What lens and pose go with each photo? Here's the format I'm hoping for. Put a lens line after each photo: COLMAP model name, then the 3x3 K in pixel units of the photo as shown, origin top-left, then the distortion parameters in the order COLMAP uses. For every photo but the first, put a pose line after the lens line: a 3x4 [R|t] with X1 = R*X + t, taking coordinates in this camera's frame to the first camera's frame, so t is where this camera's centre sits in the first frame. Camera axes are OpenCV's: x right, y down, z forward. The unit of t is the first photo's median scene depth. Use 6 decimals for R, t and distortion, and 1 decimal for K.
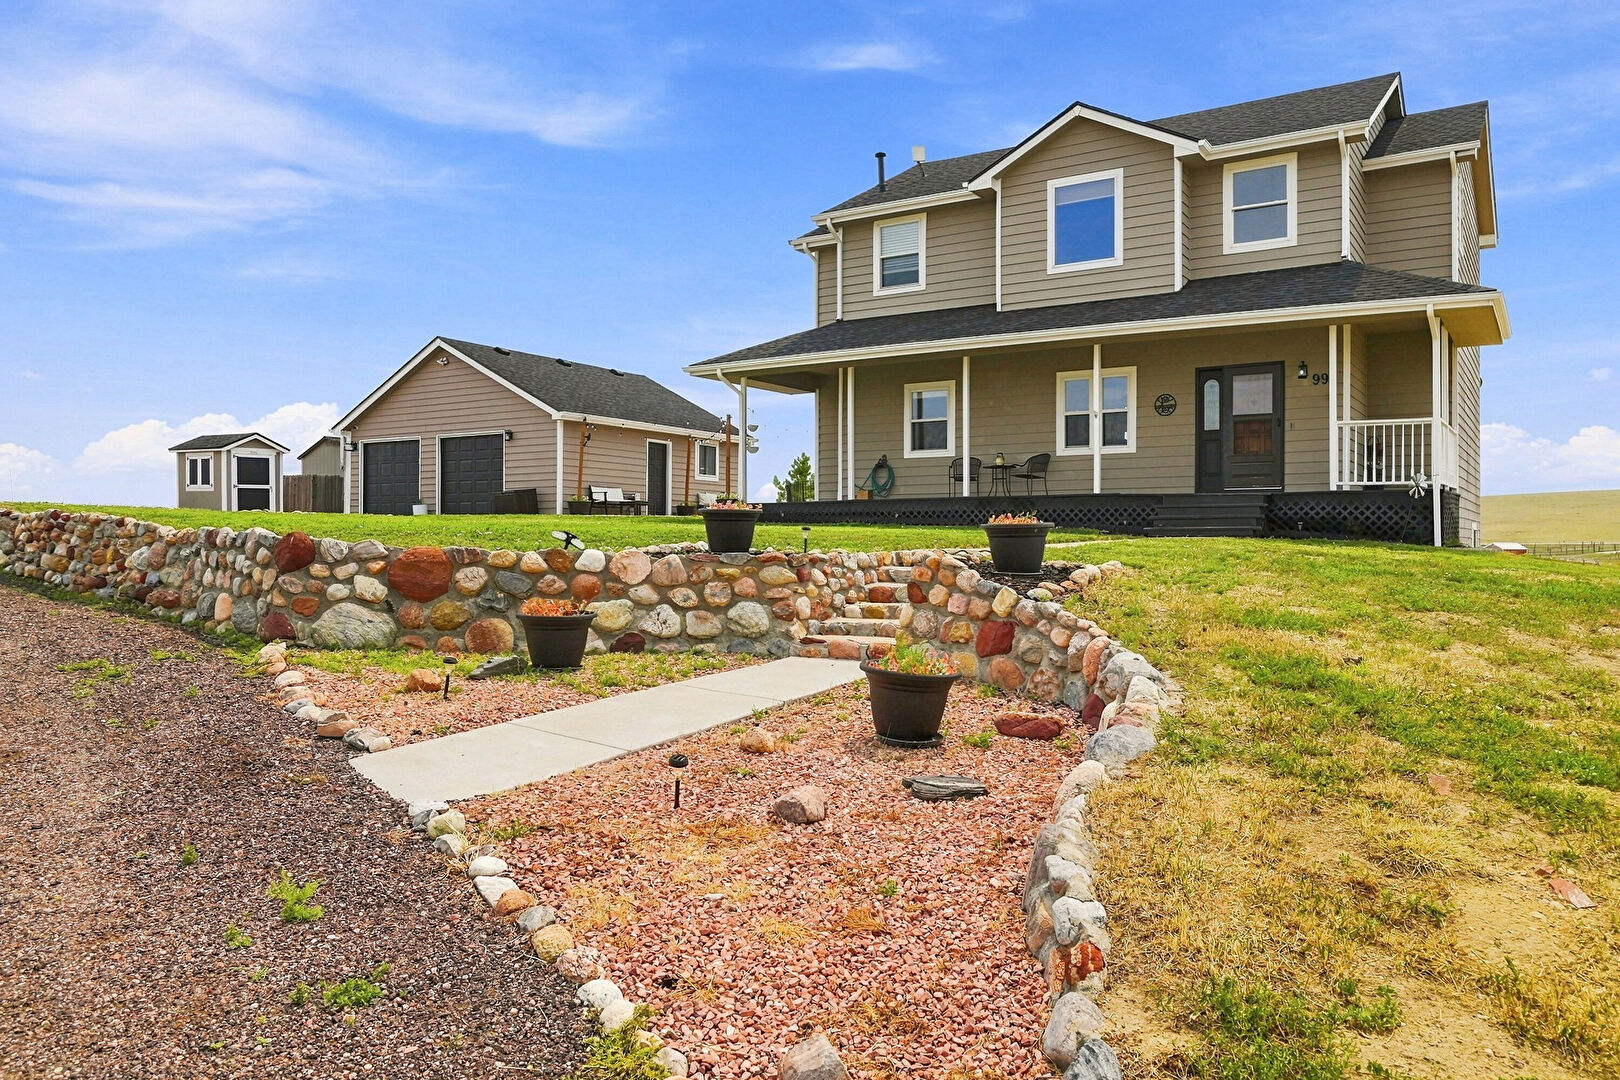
lens RADIAL K [[1192.8, 0, 810.0], [0, 1192.8, 540.0], [0, 0, 1]] dist [-0.003173, 0.000810]
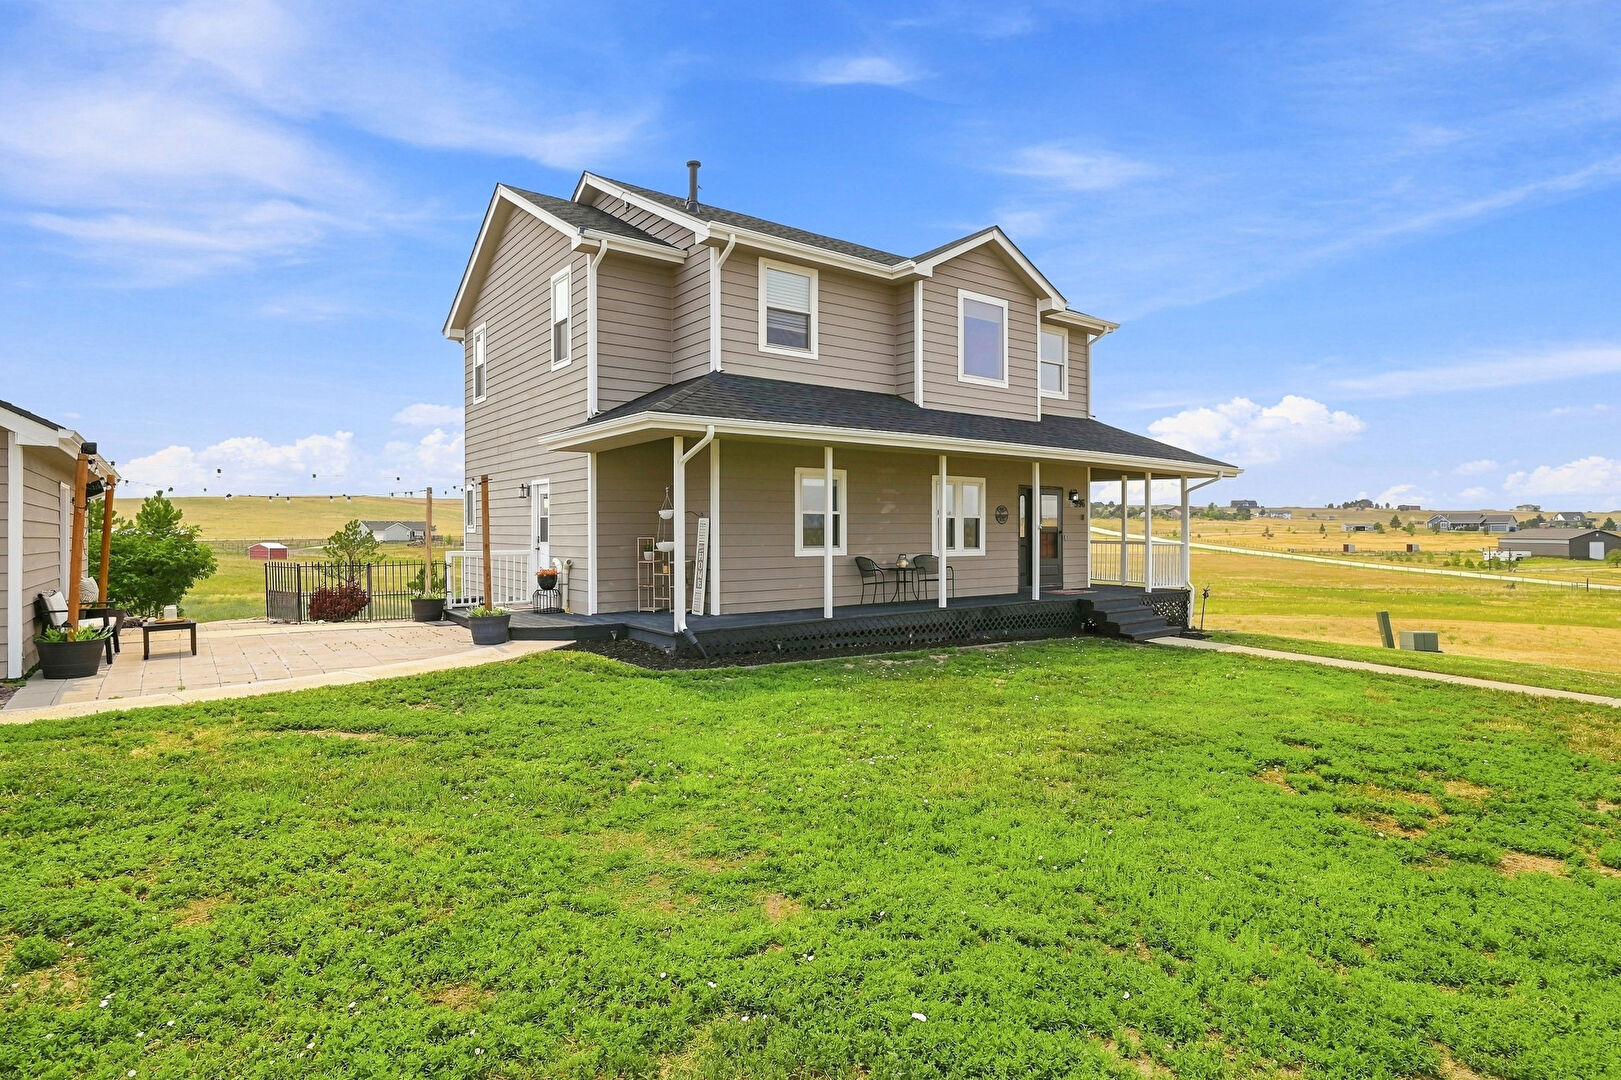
lens RADIAL K [[842.7, 0, 813.4], [0, 842.7, 531.7], [0, 0, 1]] dist [-0.000691, -0.000306]
pose [[0.350505, -0.003143, 0.936556, -0.475857], [-0.000575, 0.999993, 0.003571, -0.089675], [-0.936561, -0.001790, 0.350501, 0.797944]]
